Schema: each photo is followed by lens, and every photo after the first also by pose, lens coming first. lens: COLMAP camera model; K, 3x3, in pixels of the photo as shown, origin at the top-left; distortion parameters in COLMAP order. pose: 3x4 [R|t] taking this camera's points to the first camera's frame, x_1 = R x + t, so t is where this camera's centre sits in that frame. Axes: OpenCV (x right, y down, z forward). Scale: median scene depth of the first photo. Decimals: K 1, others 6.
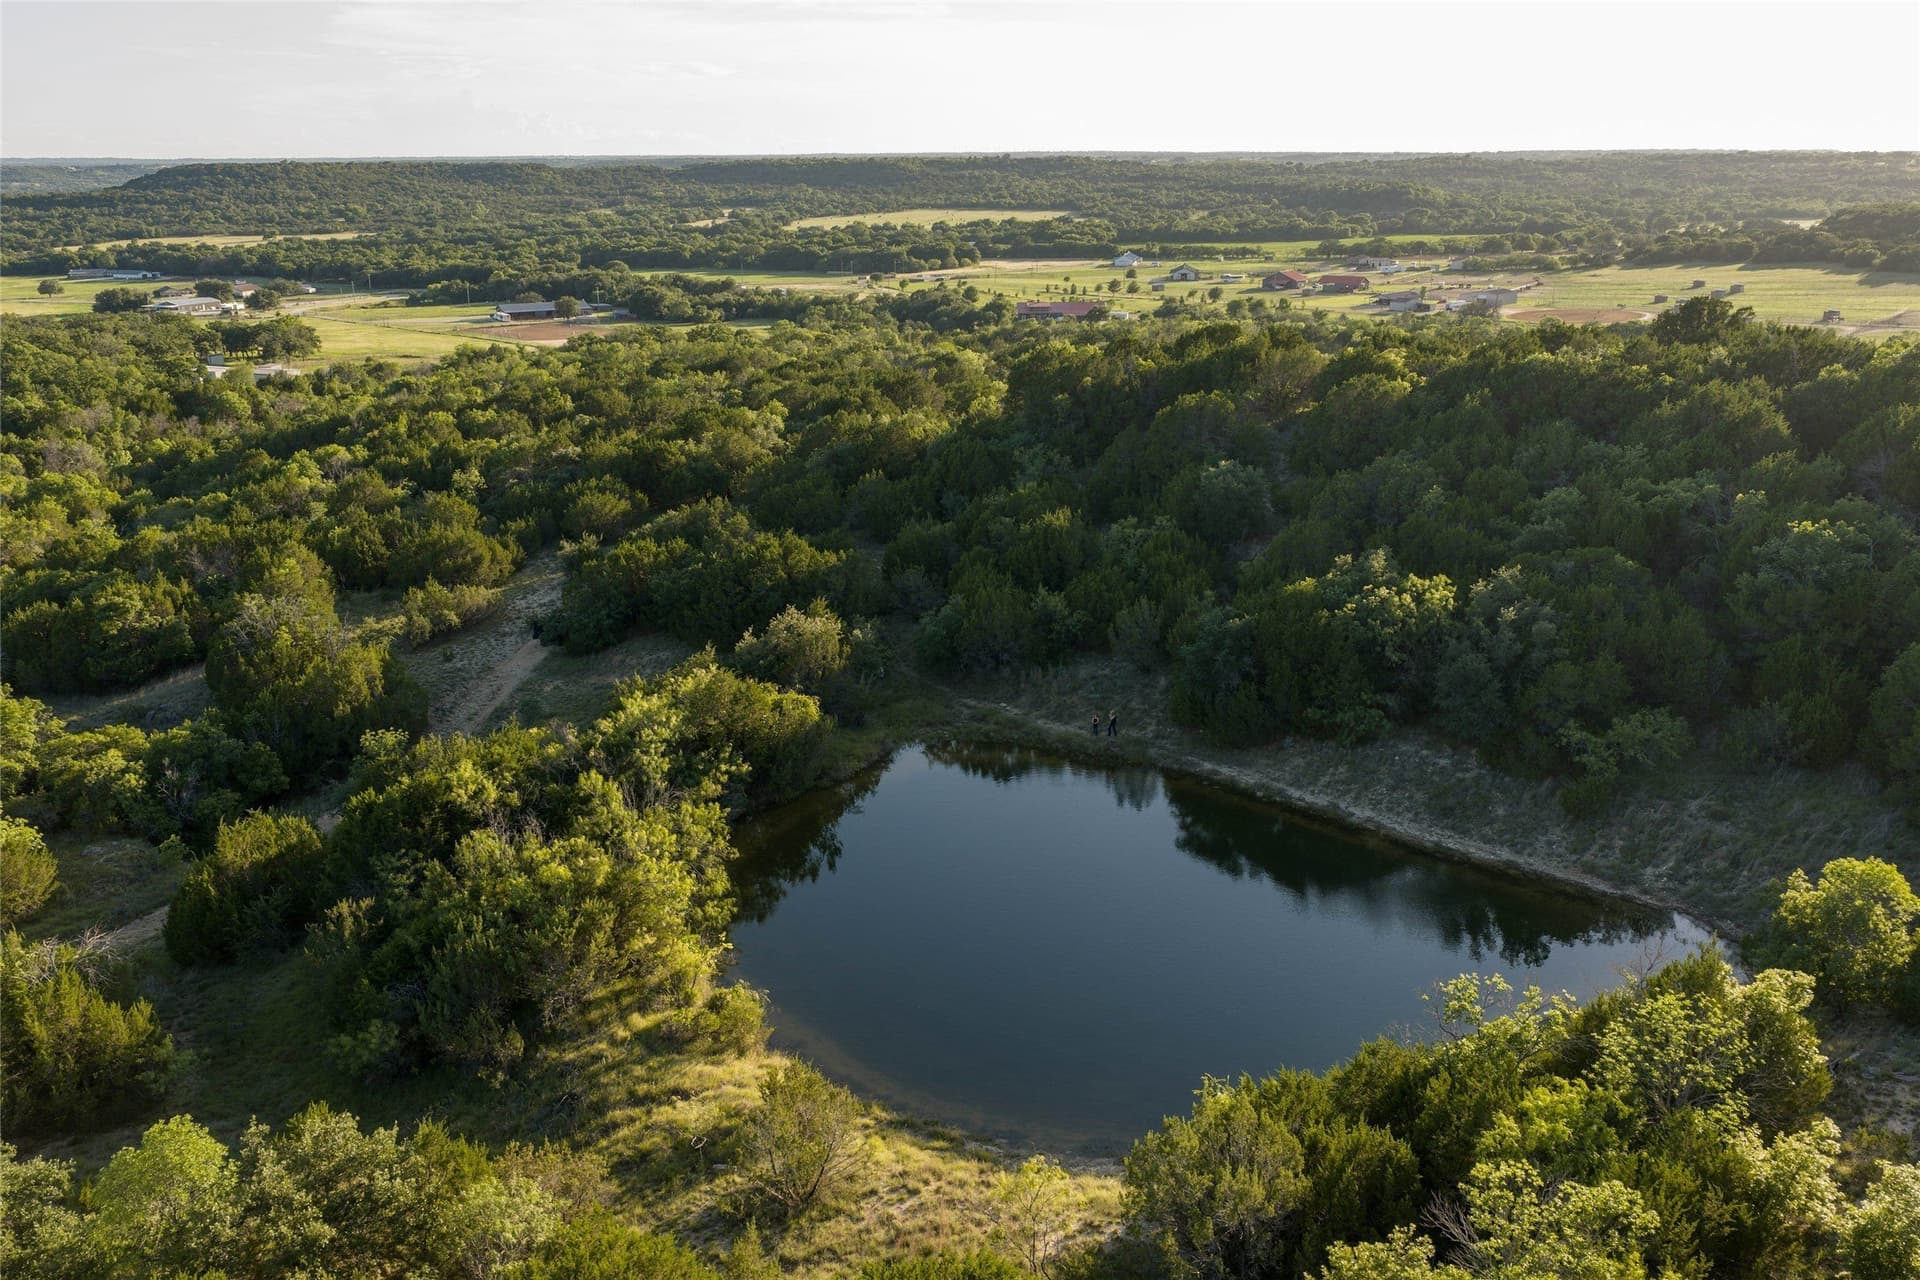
lens RADIAL K [[1594.0, 0, 969.2], [0, 1594.0, 645.7], [0, 0, 1]] dist [-0.000687, 0.014277]
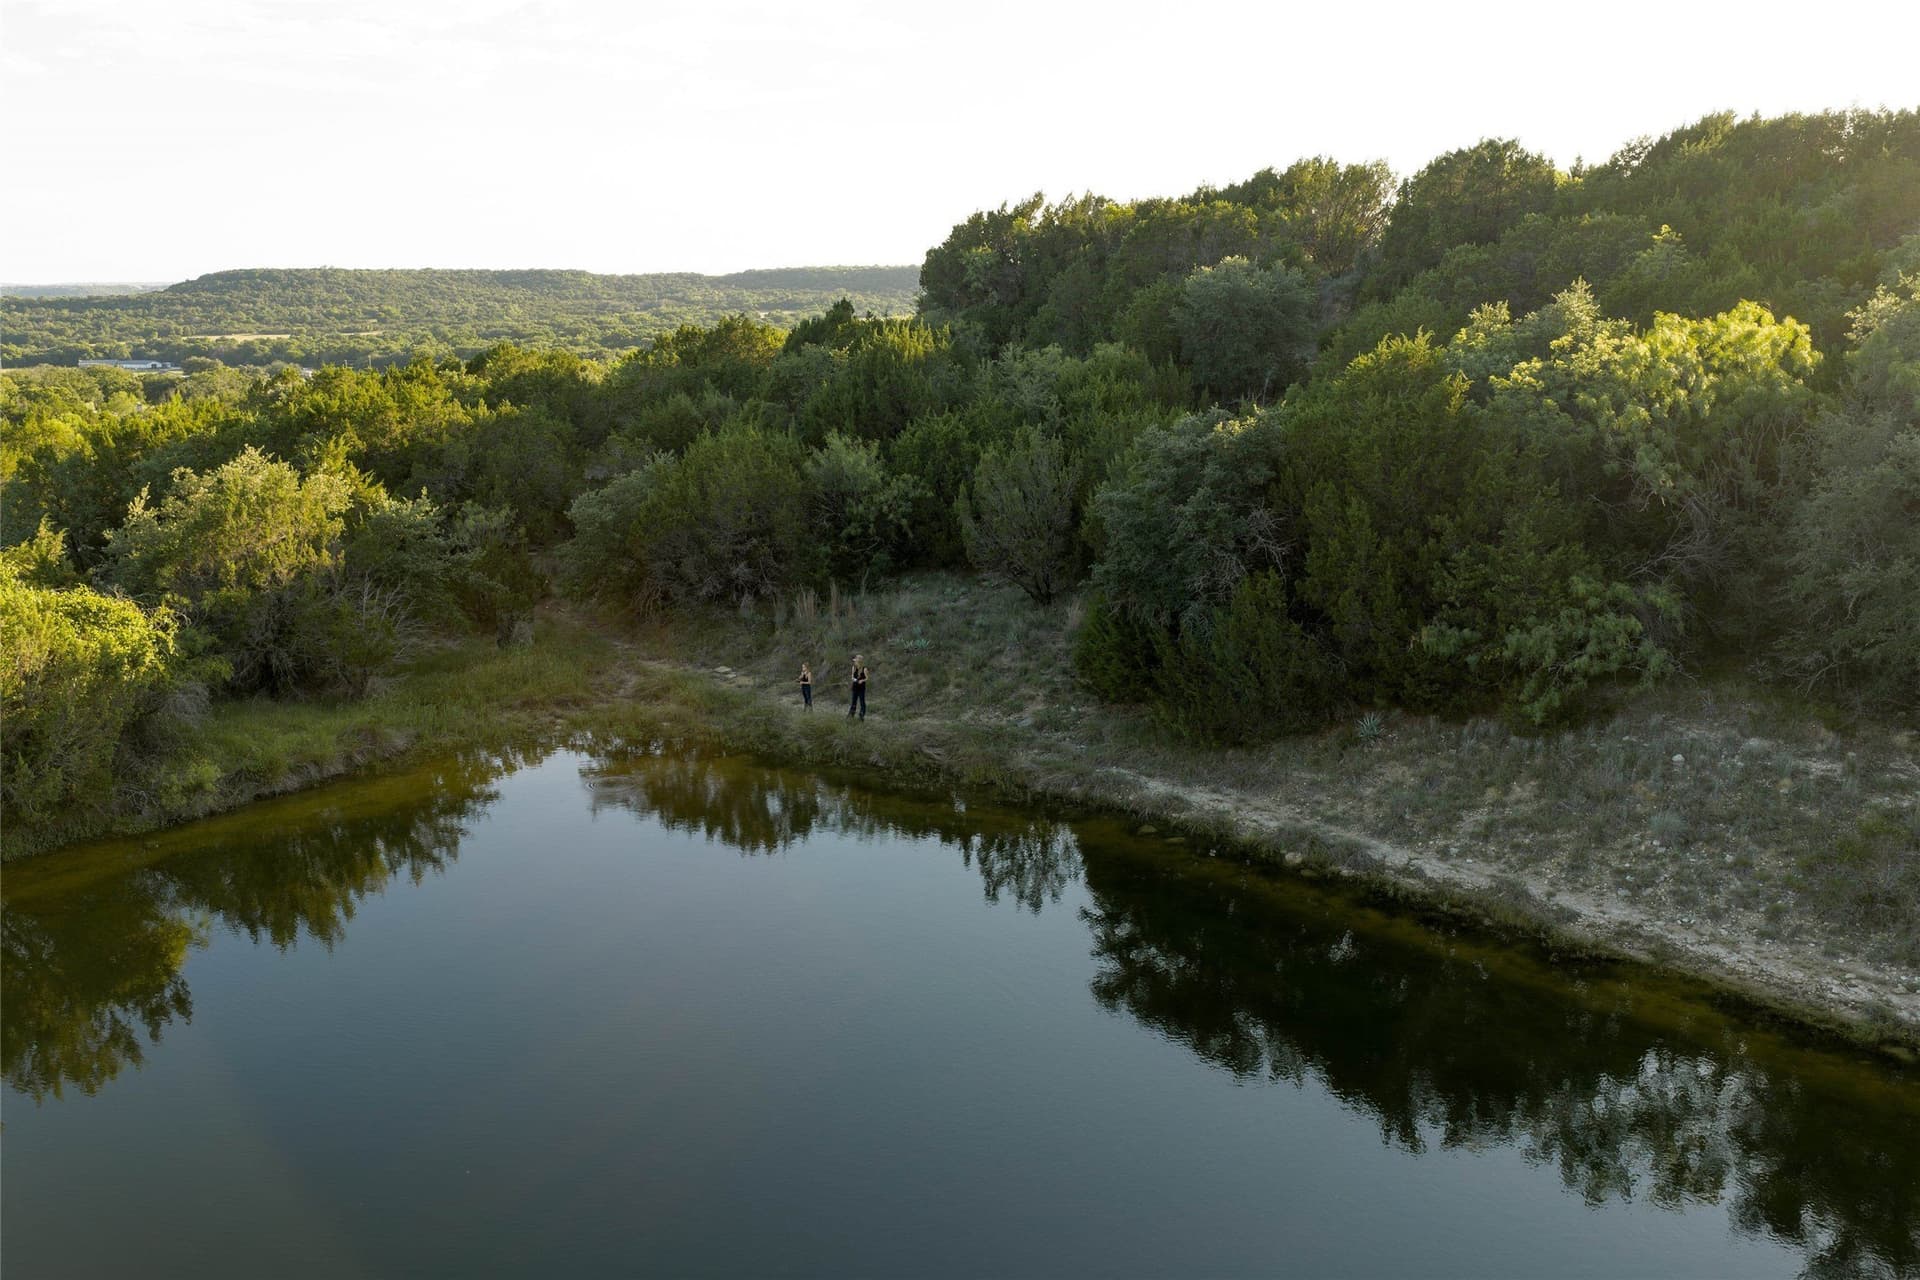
lens RADIAL K [[1594.0, 0, 969.2], [0, 1594.0, 645.7], [0, 0, 1]] dist [-0.000687, 0.014277]
pose [[0.999535, 0.002464, -0.030376, 0.105541], [-0.004644, 0.997401, -0.071906, 0.062990], [0.030120, 0.072014, 0.996949, 0.559519]]
